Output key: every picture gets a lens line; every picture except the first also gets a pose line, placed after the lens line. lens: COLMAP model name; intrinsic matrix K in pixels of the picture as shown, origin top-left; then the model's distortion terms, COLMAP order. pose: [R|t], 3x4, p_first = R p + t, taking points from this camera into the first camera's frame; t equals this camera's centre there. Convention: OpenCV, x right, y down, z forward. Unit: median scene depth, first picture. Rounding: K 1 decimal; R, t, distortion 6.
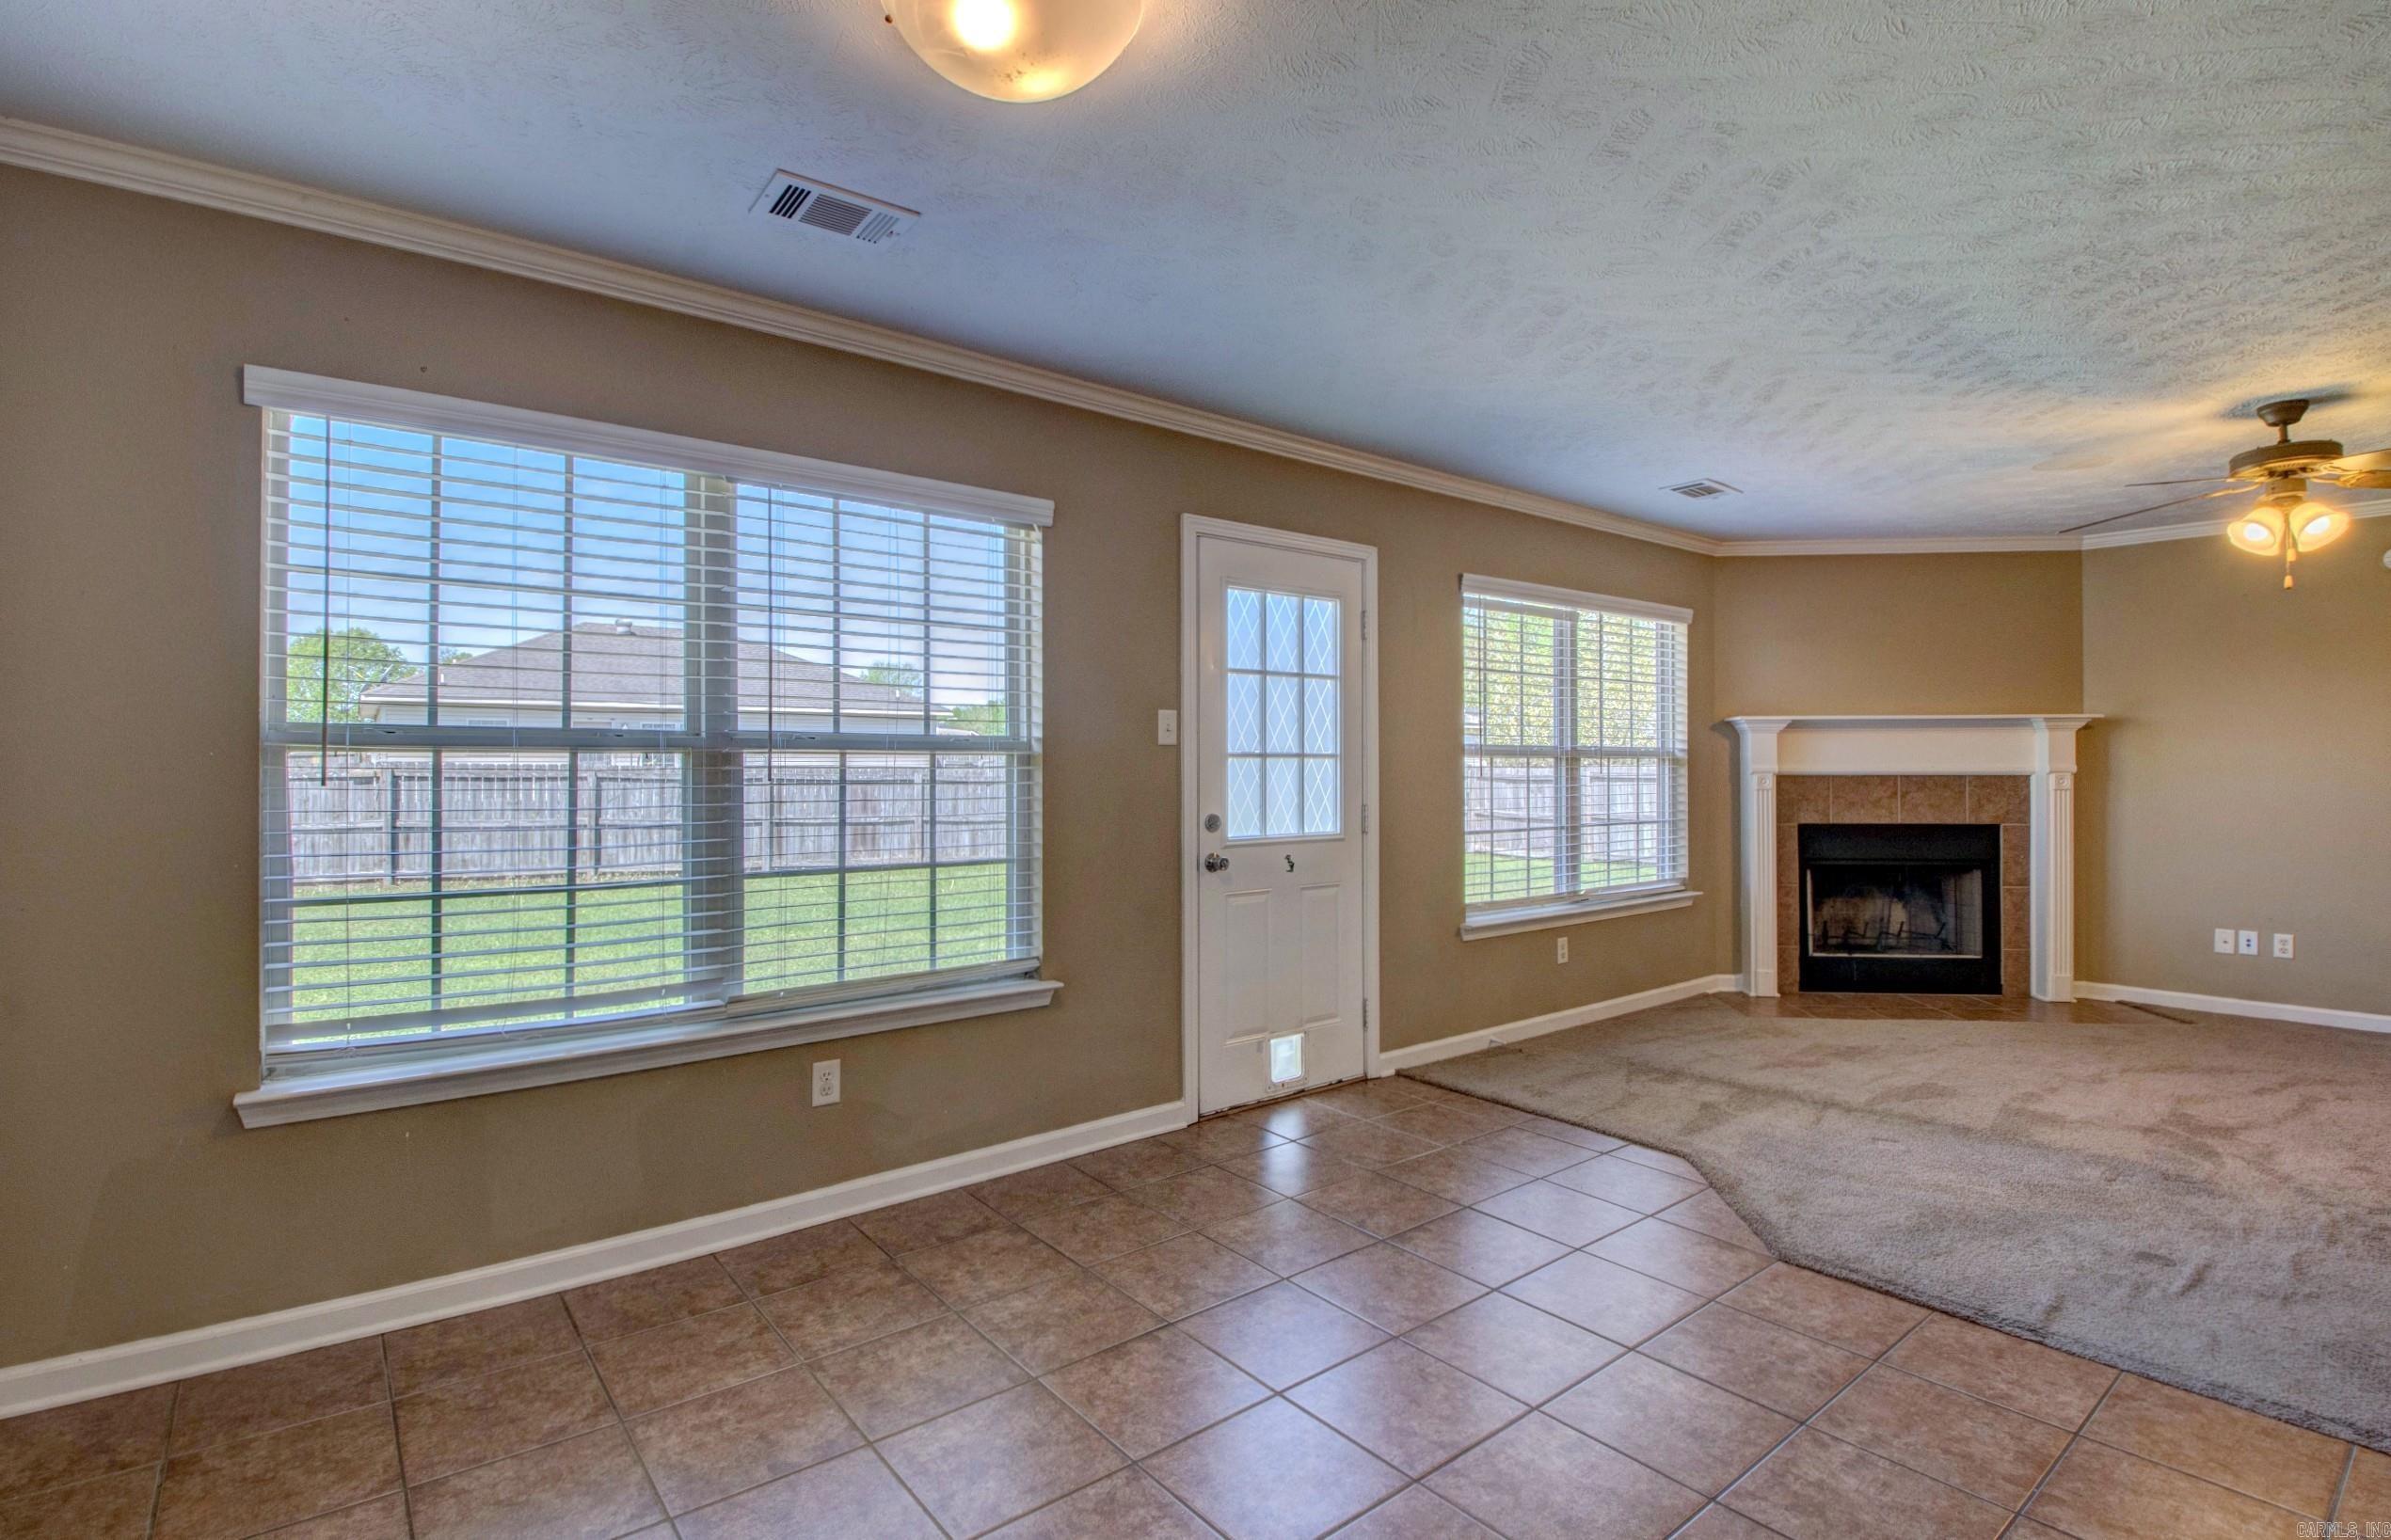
lens RADIAL K [[1113.1, 0, 1185.1], [0, 1113.1, 760.0], [0, 0, 1]] dist [0.003942, -0.018561]
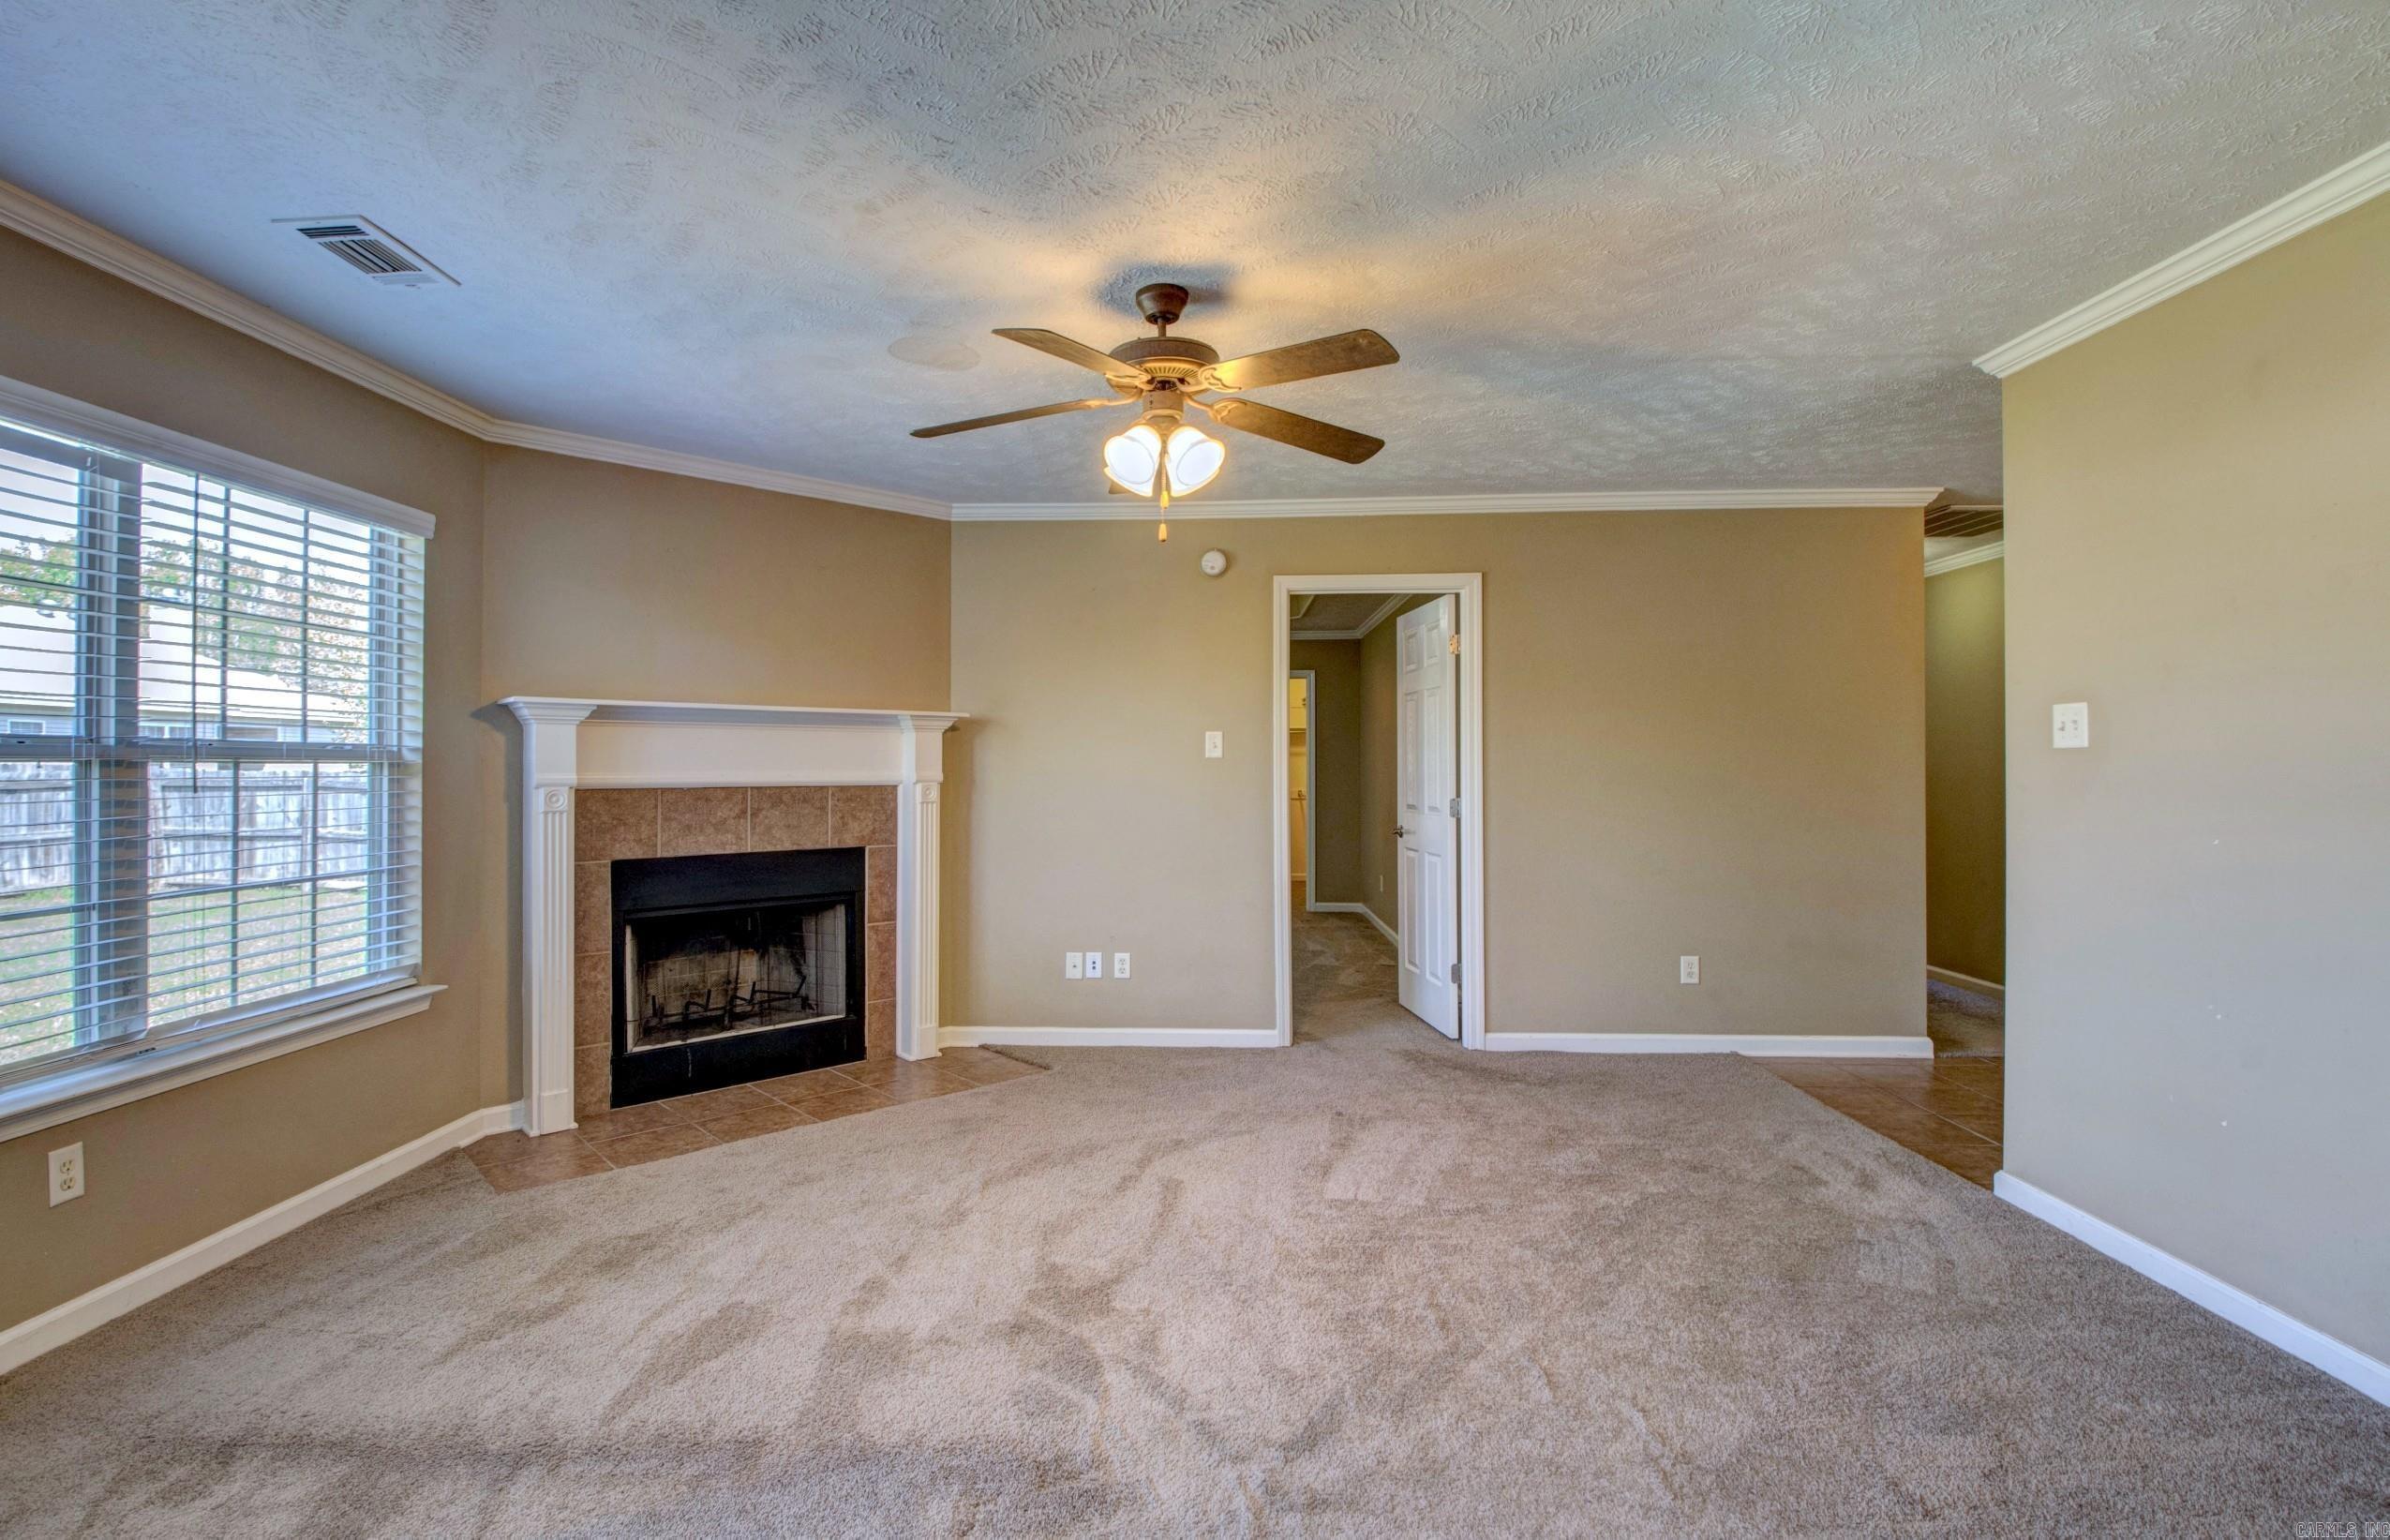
lens RADIAL K [[1112.8, 0, 1146.0], [0, 1112.8, 756.1], [0, 0, 1]] dist [0.003942, -0.018561]
pose [[0.664441, 0.009309, 0.747283, 0.375473], [-0.004417, 0.999954, -0.008530, -0.002878], [-0.747328, 0.002367, 0.664452, 0.438480]]
